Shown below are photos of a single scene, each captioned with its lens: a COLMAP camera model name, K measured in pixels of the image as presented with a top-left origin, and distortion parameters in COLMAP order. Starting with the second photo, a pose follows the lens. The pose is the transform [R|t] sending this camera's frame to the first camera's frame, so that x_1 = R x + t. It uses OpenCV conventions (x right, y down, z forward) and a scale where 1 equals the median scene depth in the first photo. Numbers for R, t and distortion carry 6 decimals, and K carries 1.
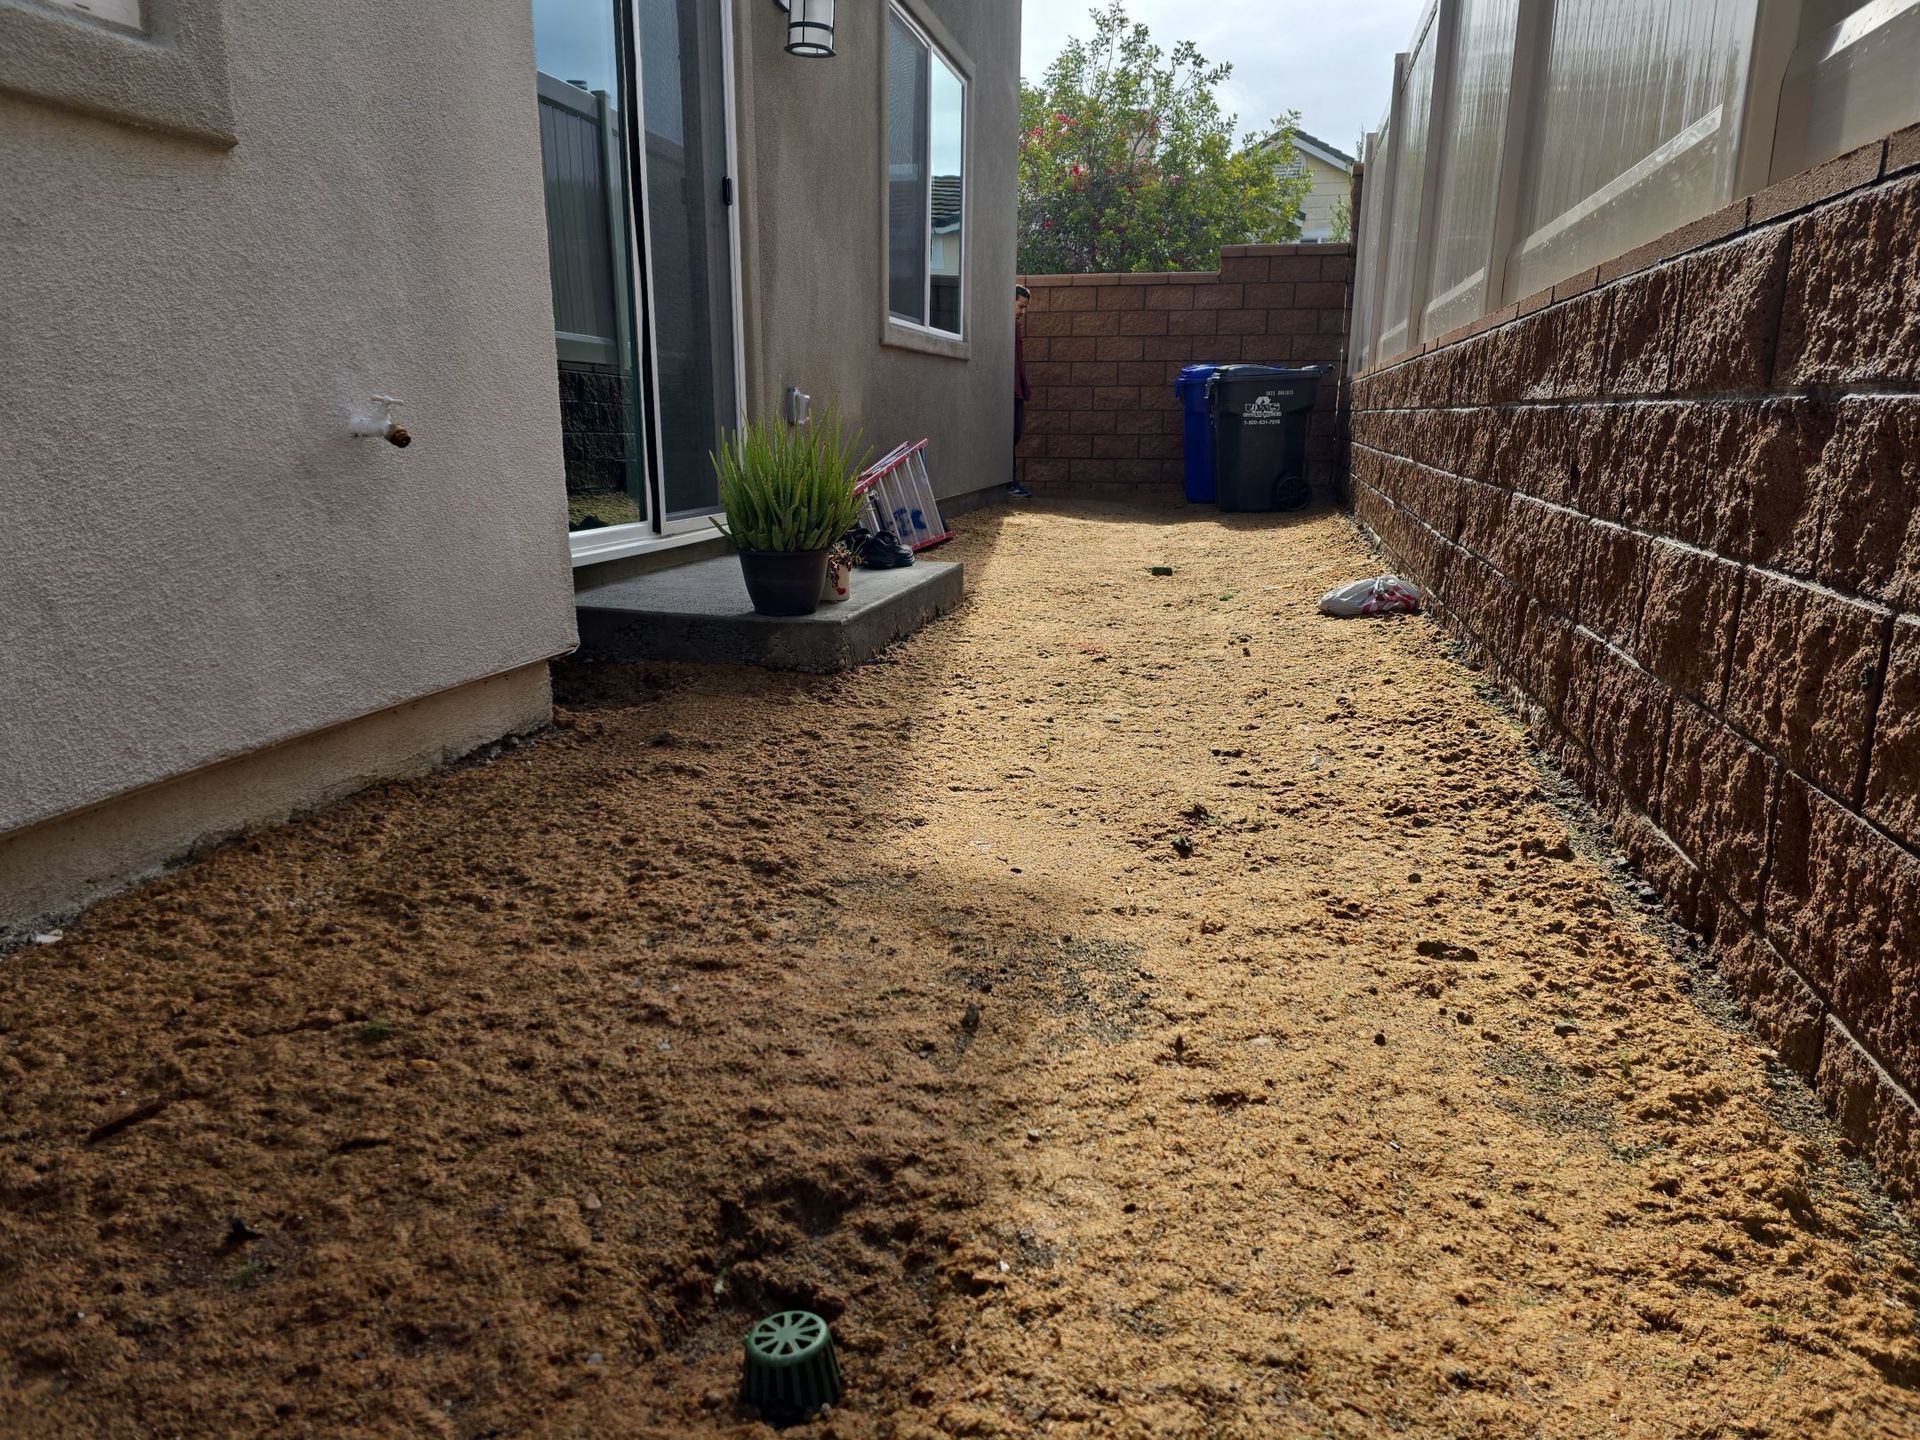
lens RADIAL K [[1289.8, 0, 944.8], [0, 1289.8, 727.3], [0, 0, 1]] dist [0.066570, -0.066295]
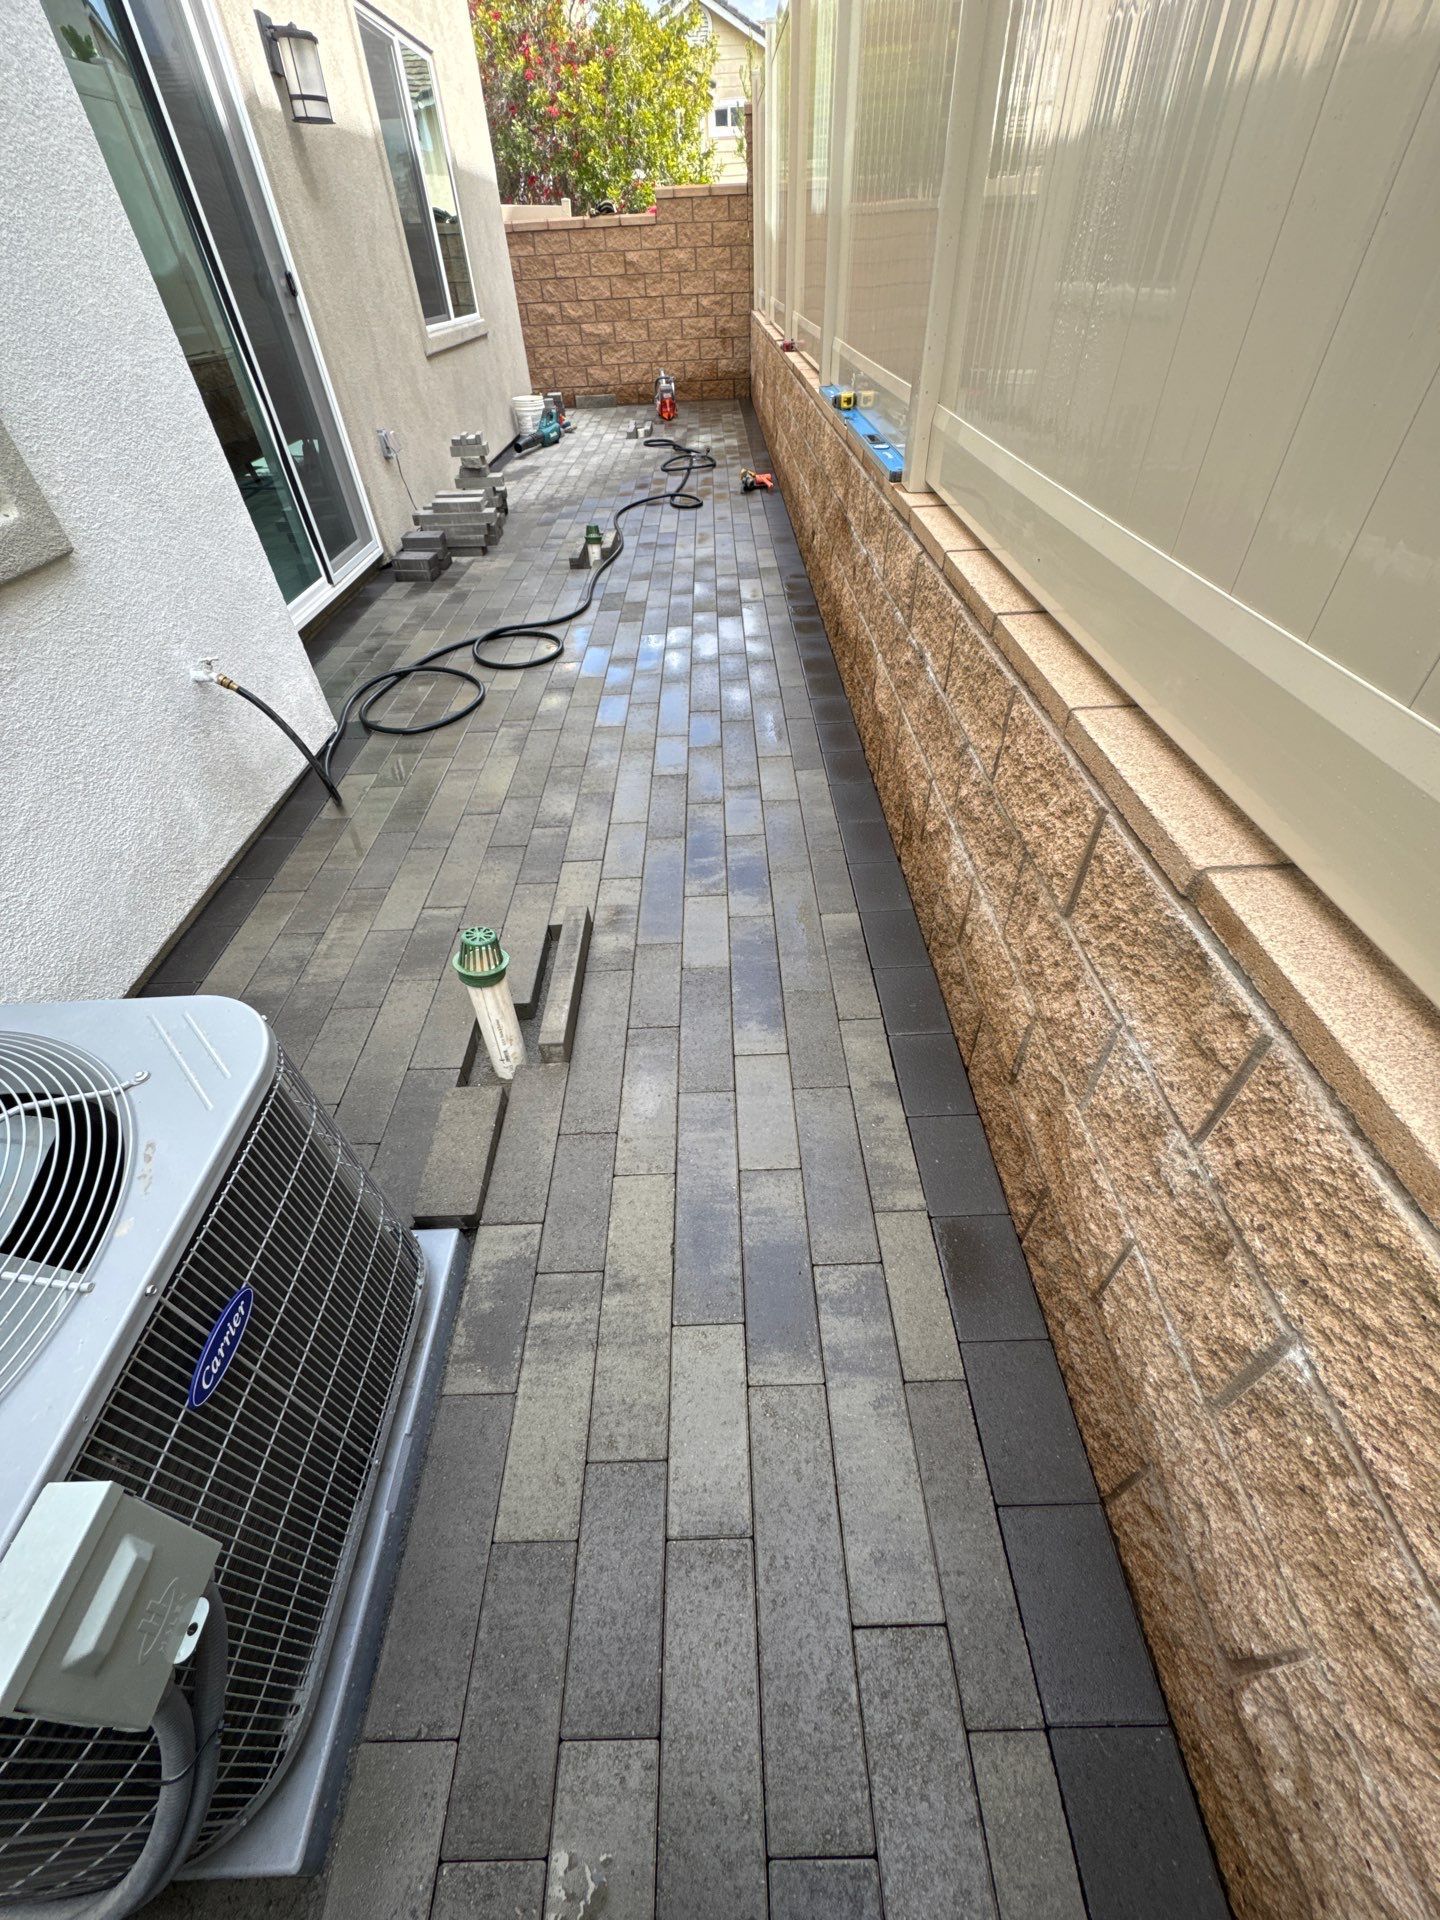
lens RADIAL K [[772.7, 0, 720.6], [0, 772.7, 957.5], [0, 0, 1]] dist [-0.006838, 0.001975]
pose [[0.967740, -0.201841, 0.150796, 0.004739], [0.102898, 0.862947, 0.494706, -0.393869], [-0.229981, -0.463230, 0.855877, -0.264474]]
